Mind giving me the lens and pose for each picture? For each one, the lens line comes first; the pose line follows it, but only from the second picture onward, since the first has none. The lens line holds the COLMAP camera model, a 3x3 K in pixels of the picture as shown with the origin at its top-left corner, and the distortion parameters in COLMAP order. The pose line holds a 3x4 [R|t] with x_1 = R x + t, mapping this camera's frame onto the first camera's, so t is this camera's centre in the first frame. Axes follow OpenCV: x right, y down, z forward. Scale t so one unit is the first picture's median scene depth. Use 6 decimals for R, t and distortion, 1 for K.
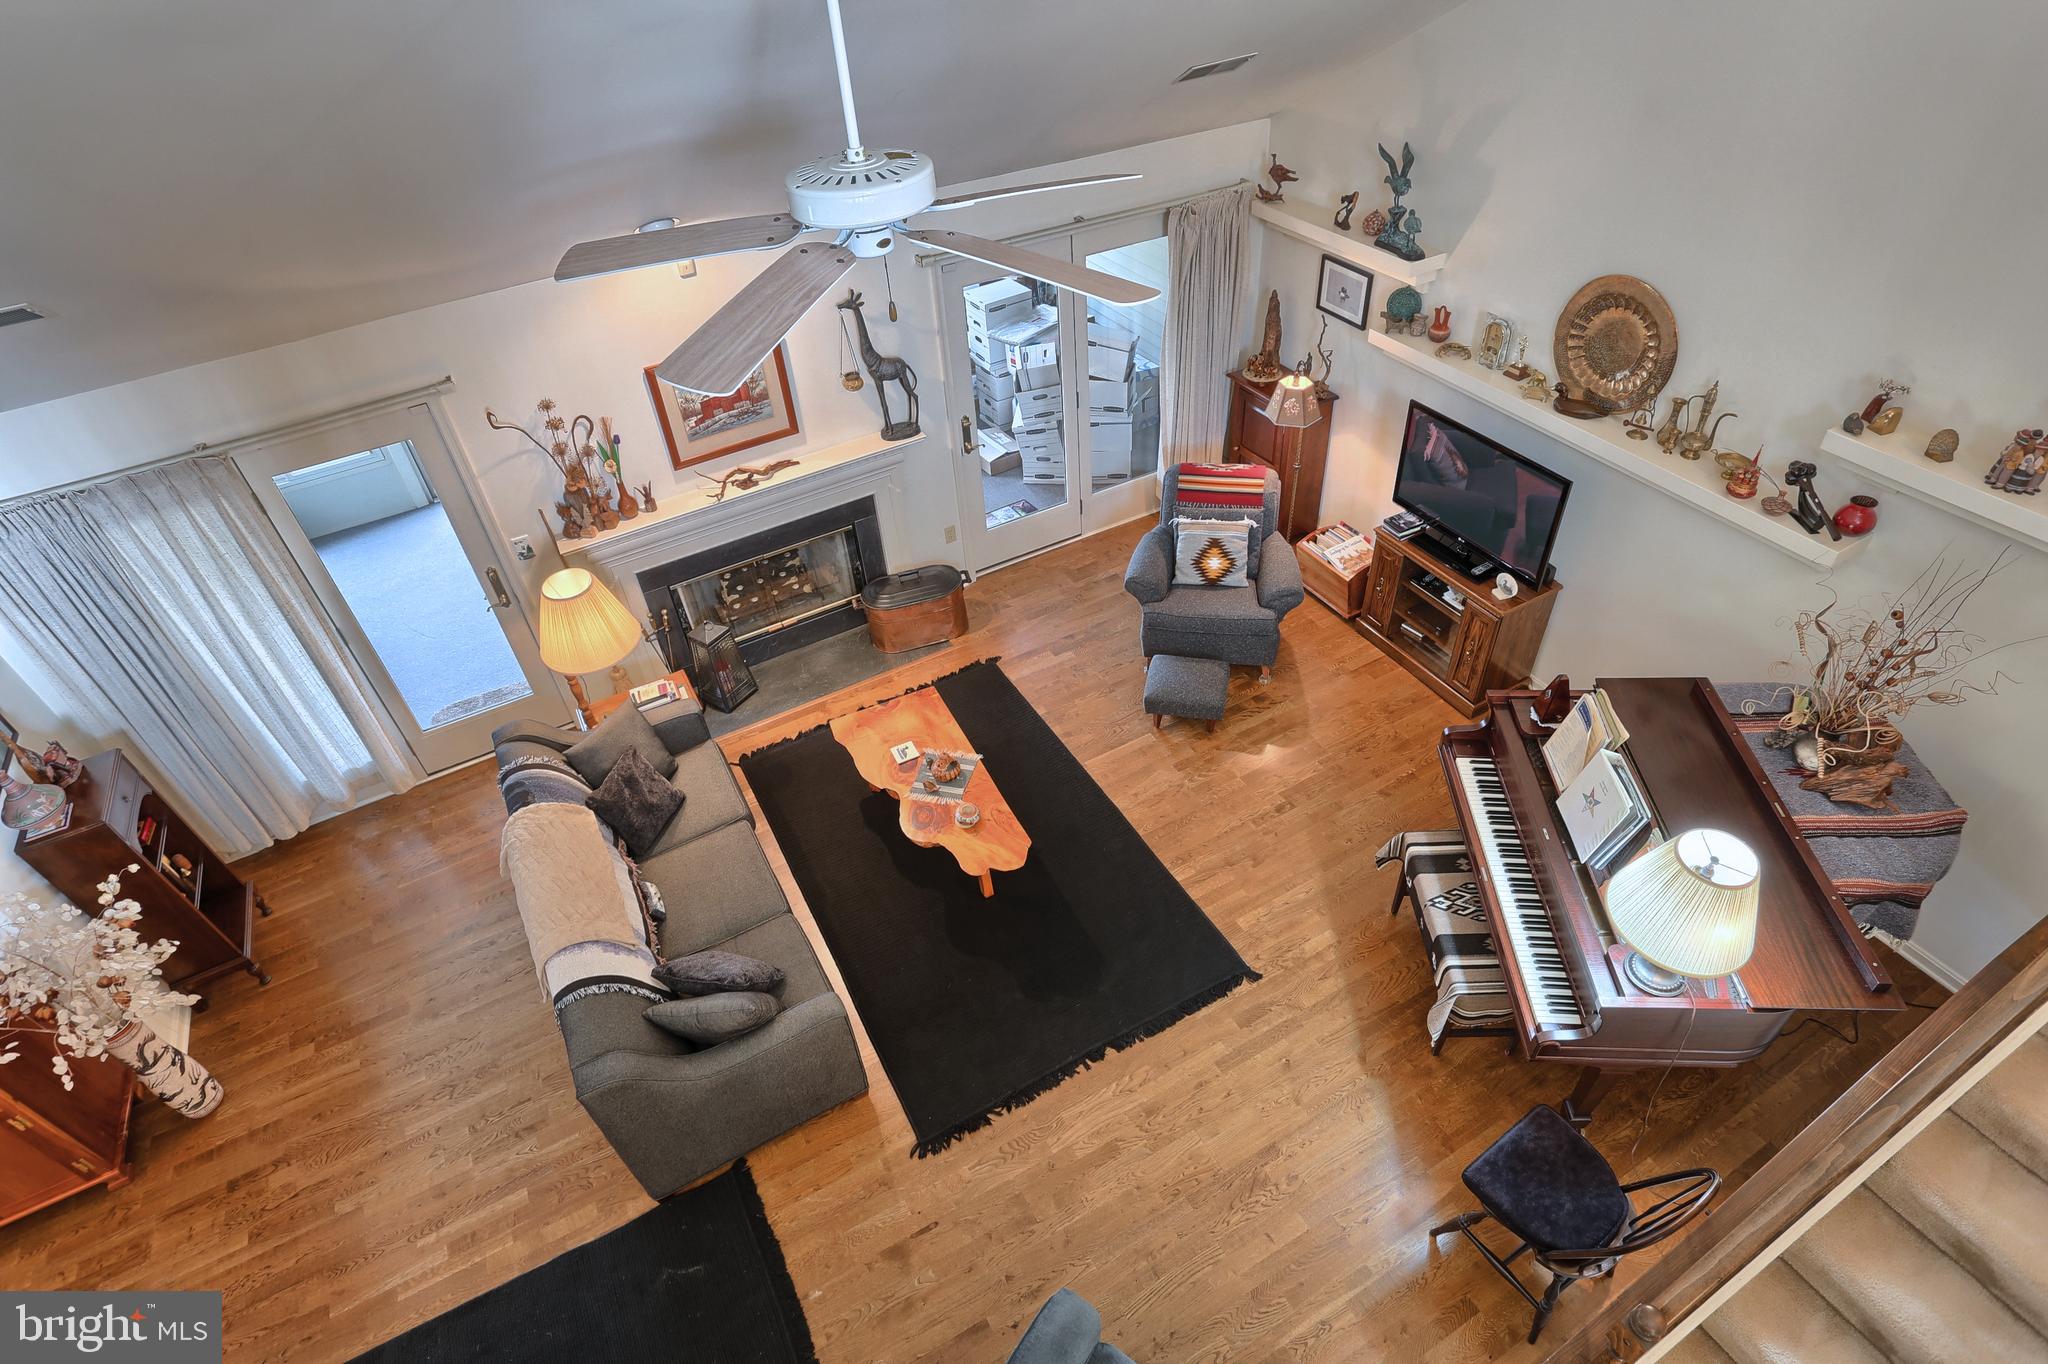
lens RADIAL K [[1059.0, 0, 1024.8], [0, 1059.0, 735.3], [0, 0, 1]] dist [-0.067577, -0.000099]
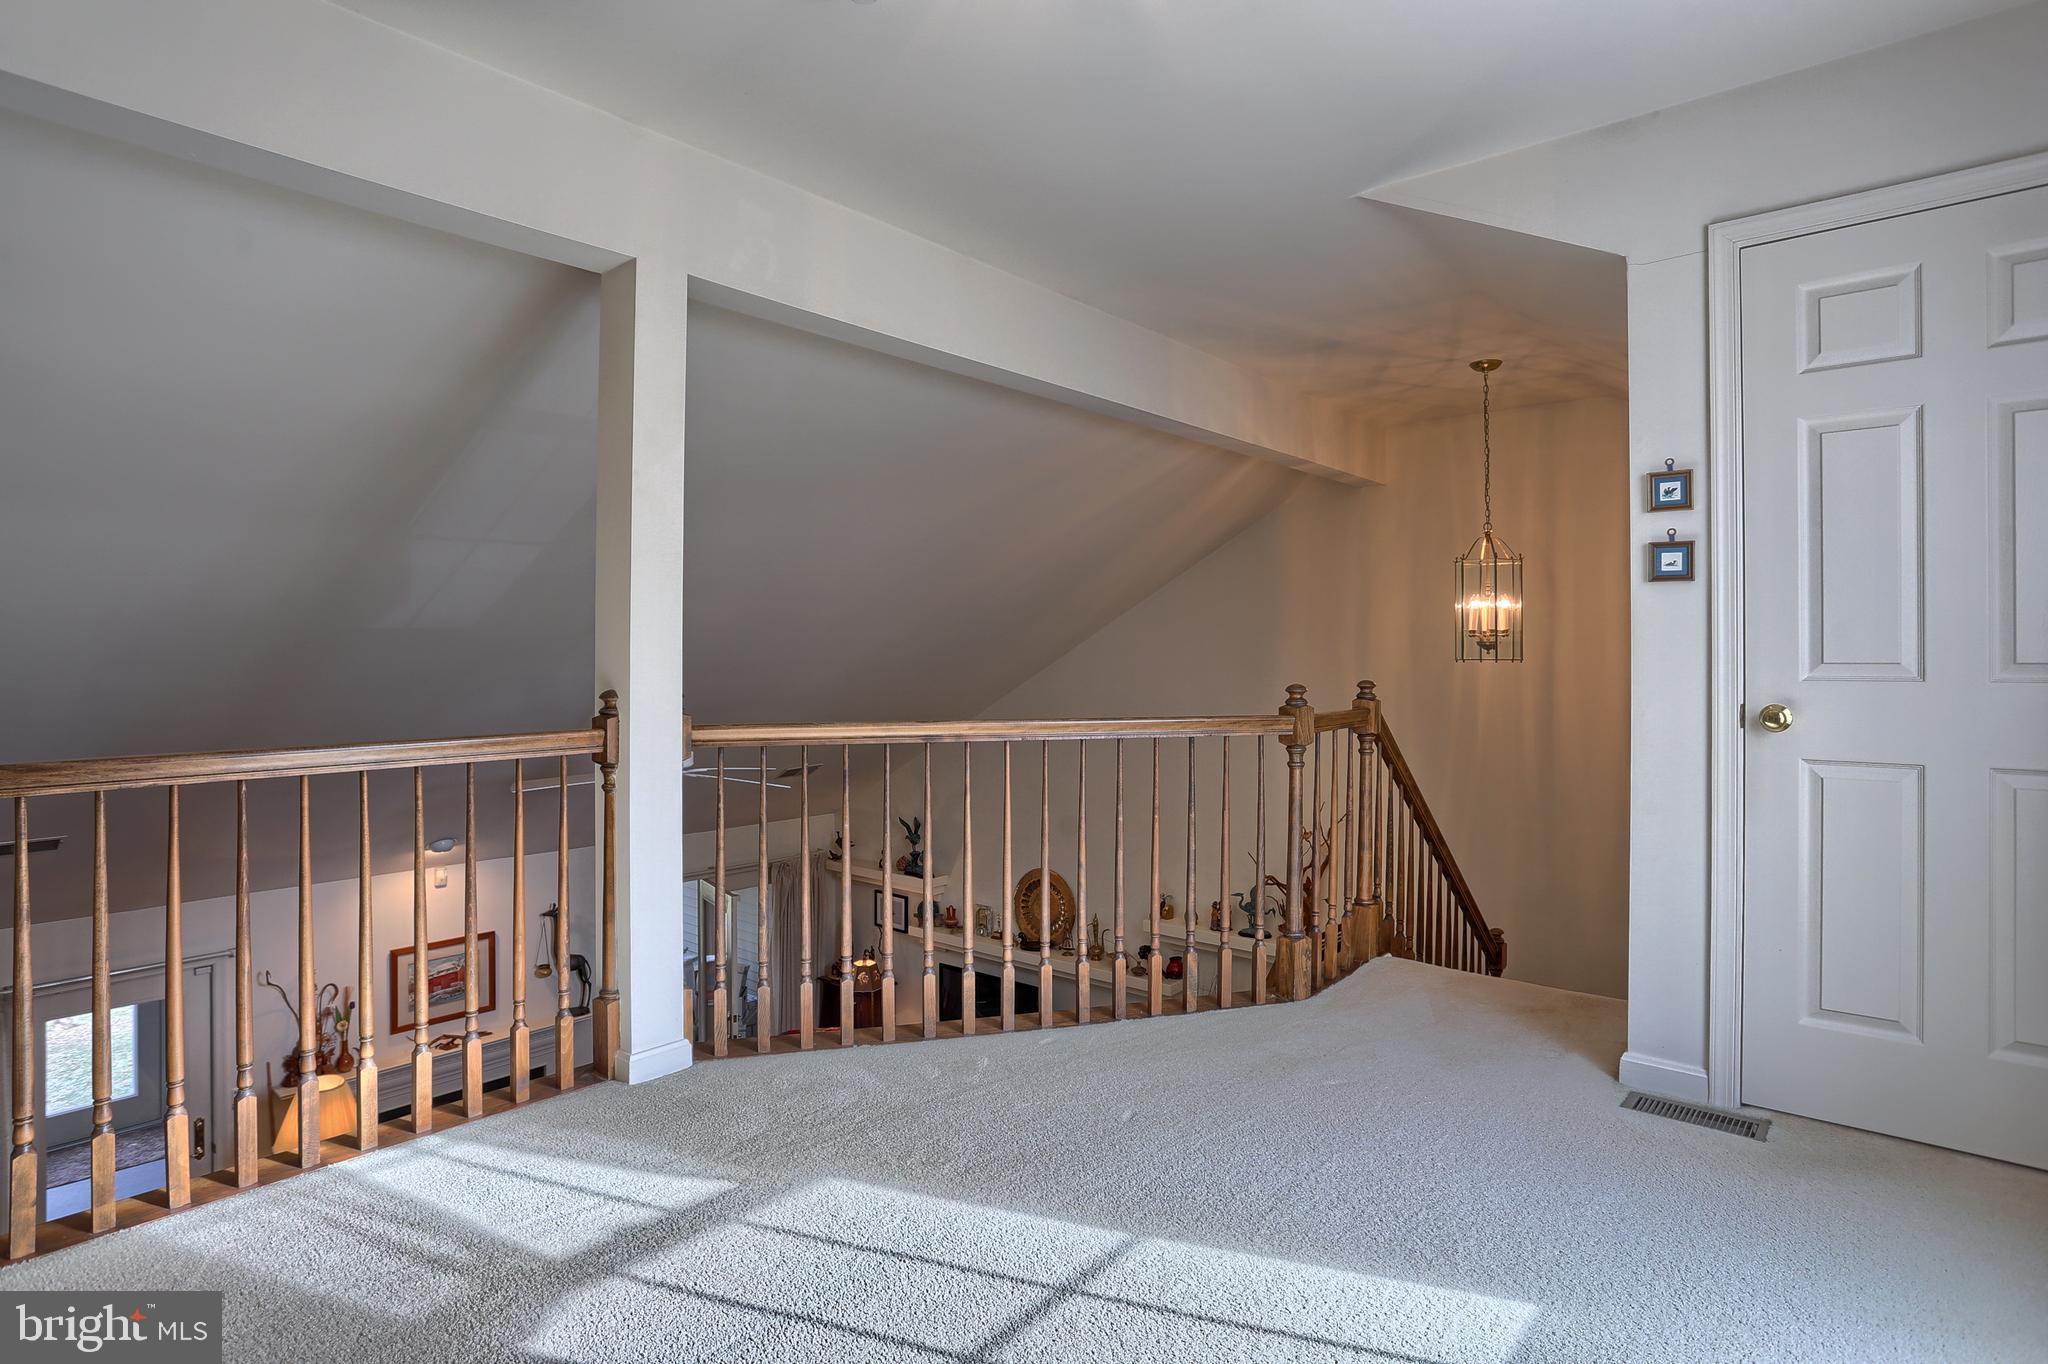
lens RADIAL K [[1092.5, 0, 1042.0], [0, 1092.5, 667.5], [0, 0, 1]] dist [-0.069886, 0.030891]
pose [[0.927610, 0.058124, 0.368999, -0.101465], [0.209817, 0.736202, -0.643416, 0.405005], [-0.309056, 0.674261, 0.670713, -0.399485]]
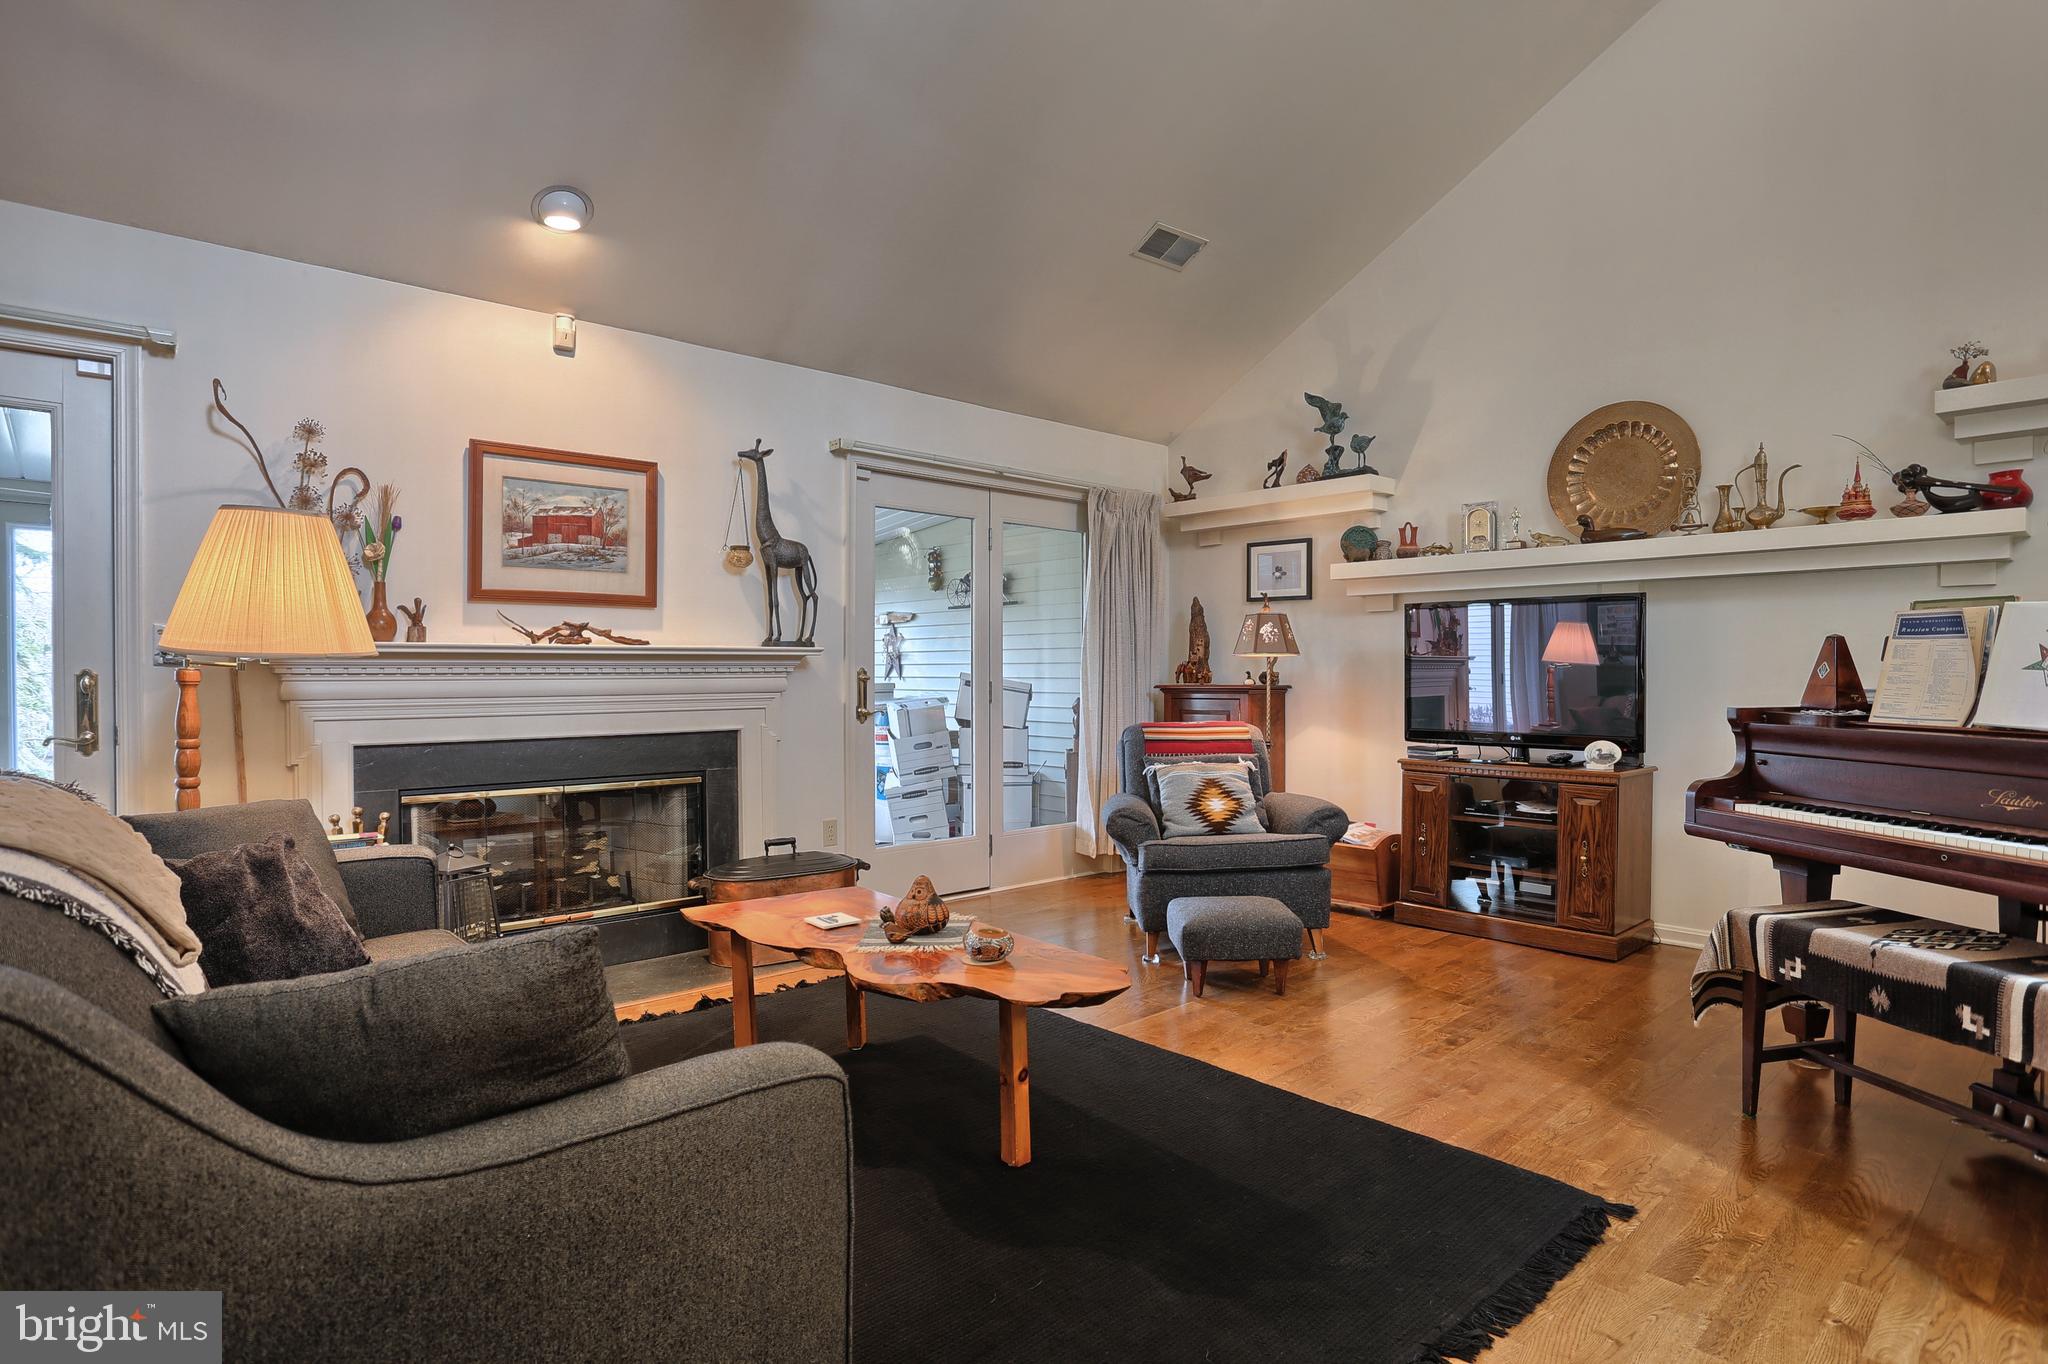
lens RADIAL K [[1092.5, 0, 1042.0], [0, 1092.5, 667.5], [0, 0, 1]] dist [-0.069886, 0.030891]
pose [[0.967904, 0.058584, 0.244396, -0.140032], [0.126334, 0.727240, -0.674656, 0.285198], [-0.217259, 0.683878, 0.696498, 0.457844]]
